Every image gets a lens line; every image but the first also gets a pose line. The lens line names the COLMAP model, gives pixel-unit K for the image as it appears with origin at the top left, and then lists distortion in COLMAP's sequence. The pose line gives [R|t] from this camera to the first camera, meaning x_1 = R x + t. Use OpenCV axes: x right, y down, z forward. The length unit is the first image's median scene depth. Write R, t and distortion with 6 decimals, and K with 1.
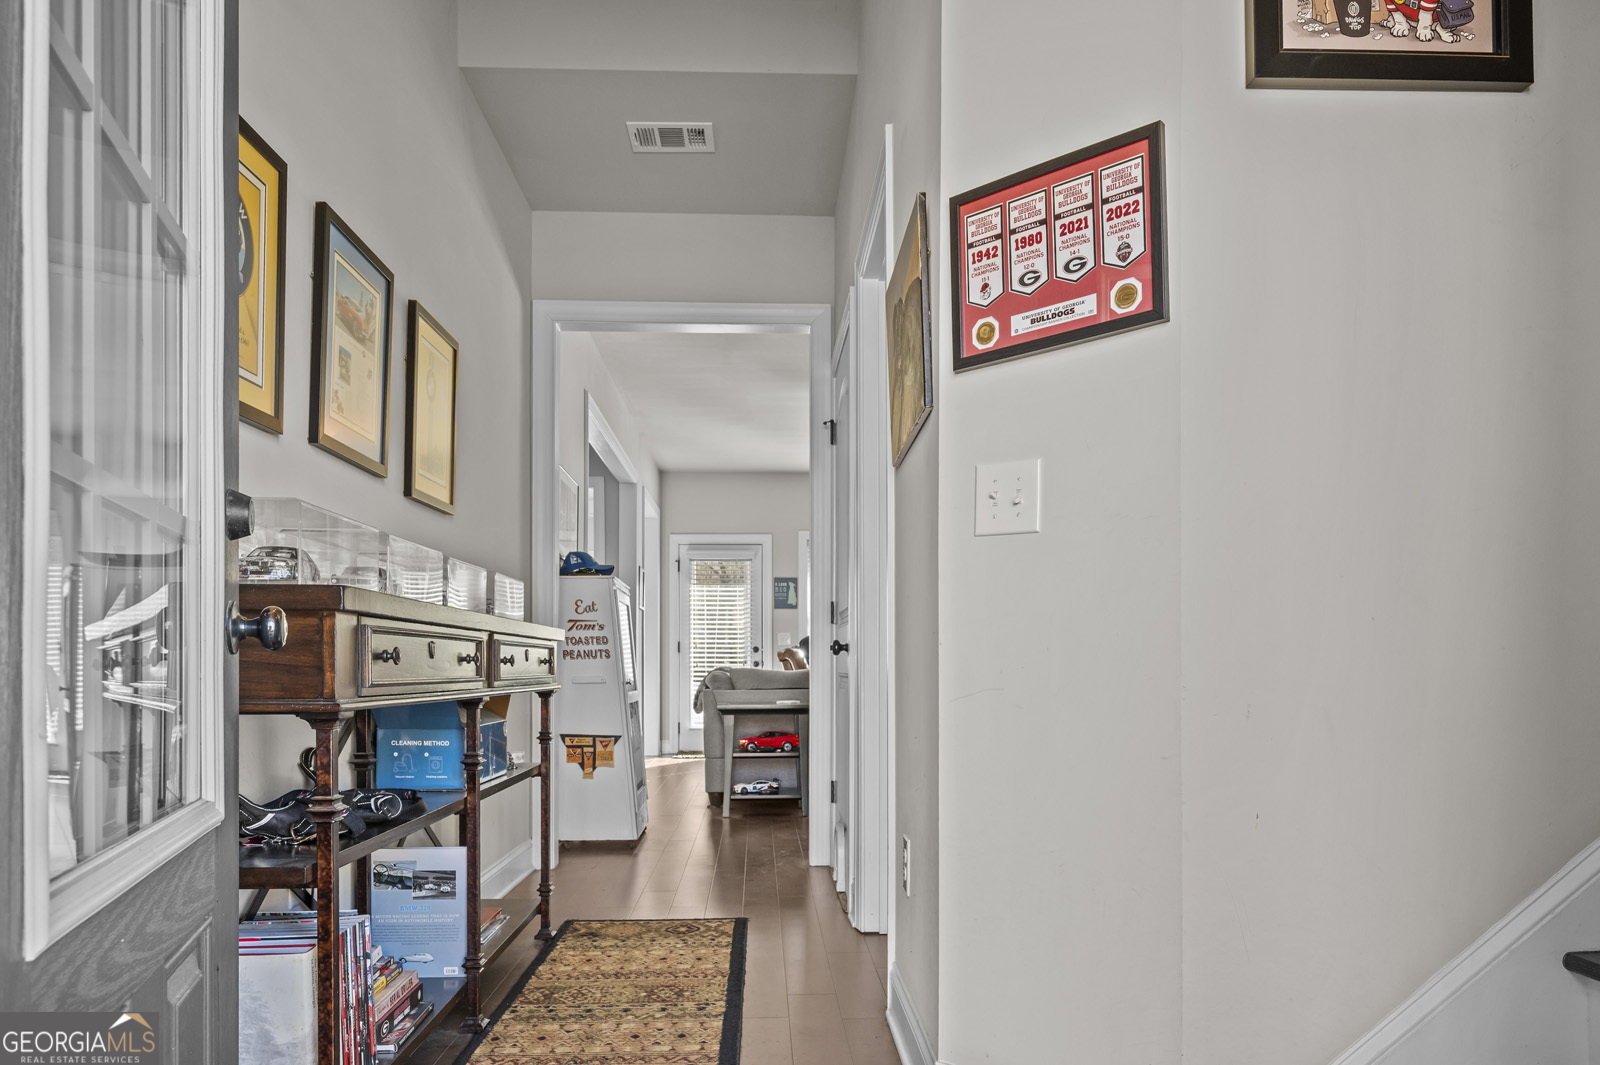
lens RADIAL K [[1070.3, 0, 796.4], [0, 1070.3, 657.5], [0, 0, 1]] dist [-0.000961, -0.001931]
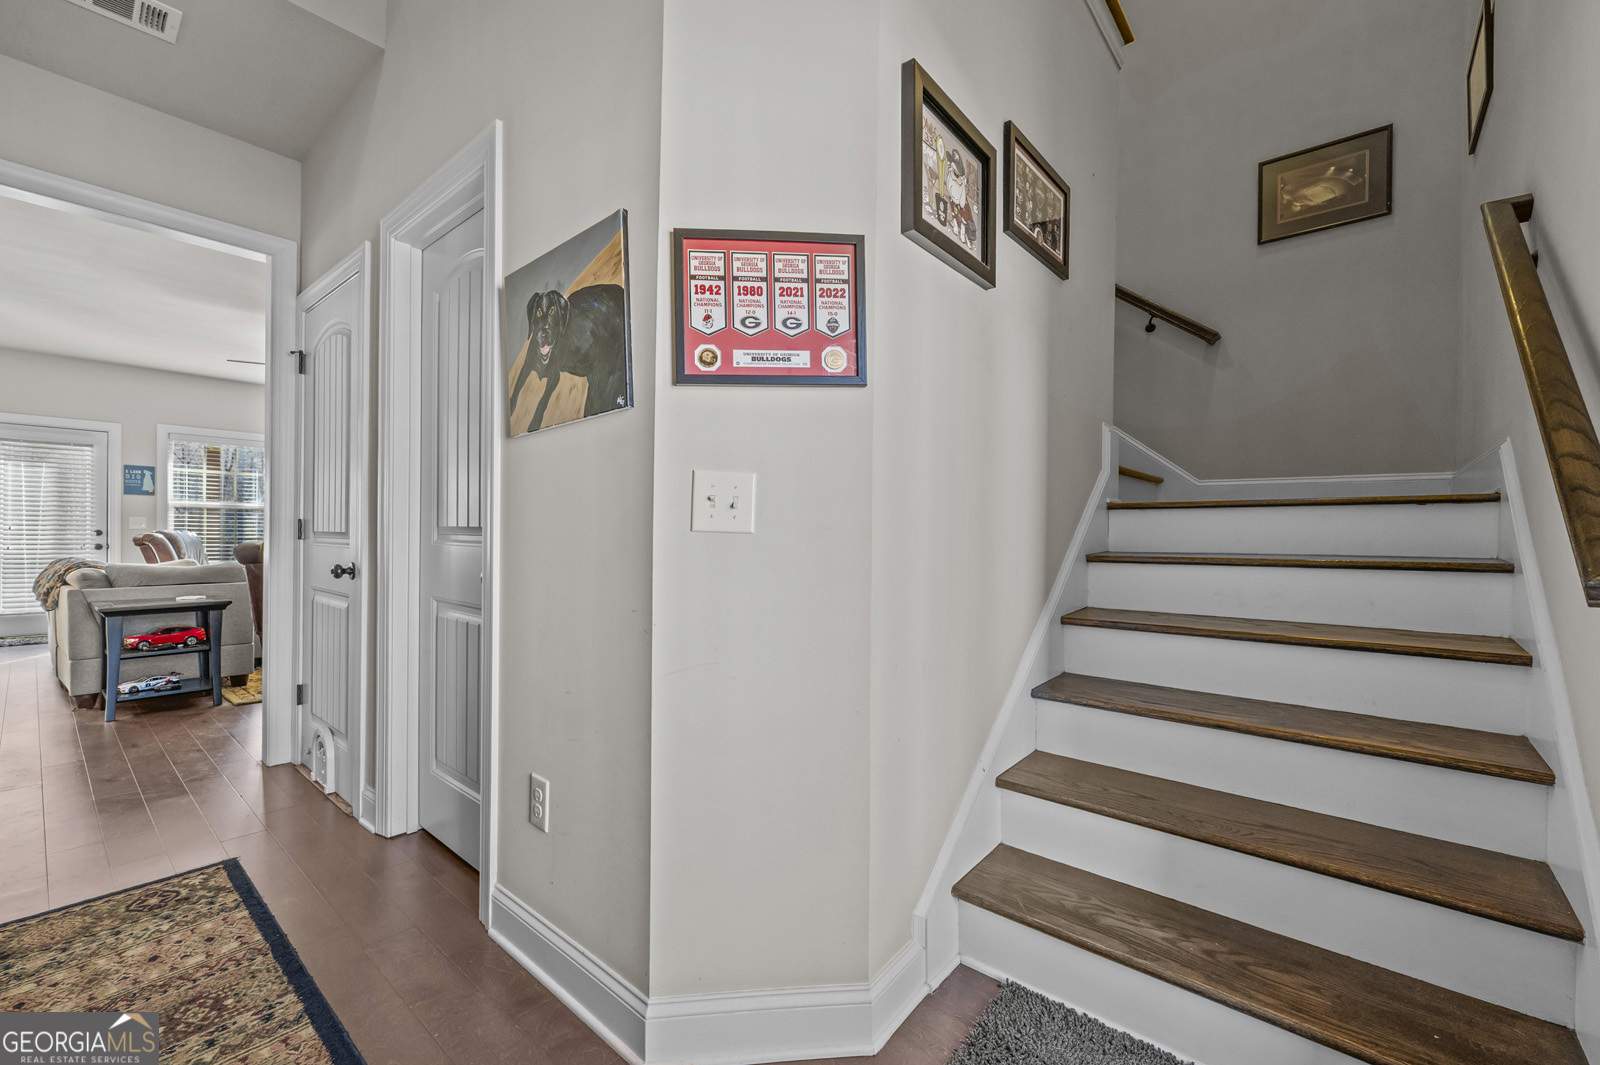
lens RADIAL K [[648.8, 0, 800.0], [0, 648.8, 532.5], [0, 0, 1]] dist [-0.001690, 0.000313]
pose [[0.671385, 0.005400, 0.741089, -0.273190], [-0.013443, 0.999898, 0.004893, -0.118027], [-0.740987, -0.013248, 0.671389, 0.449346]]
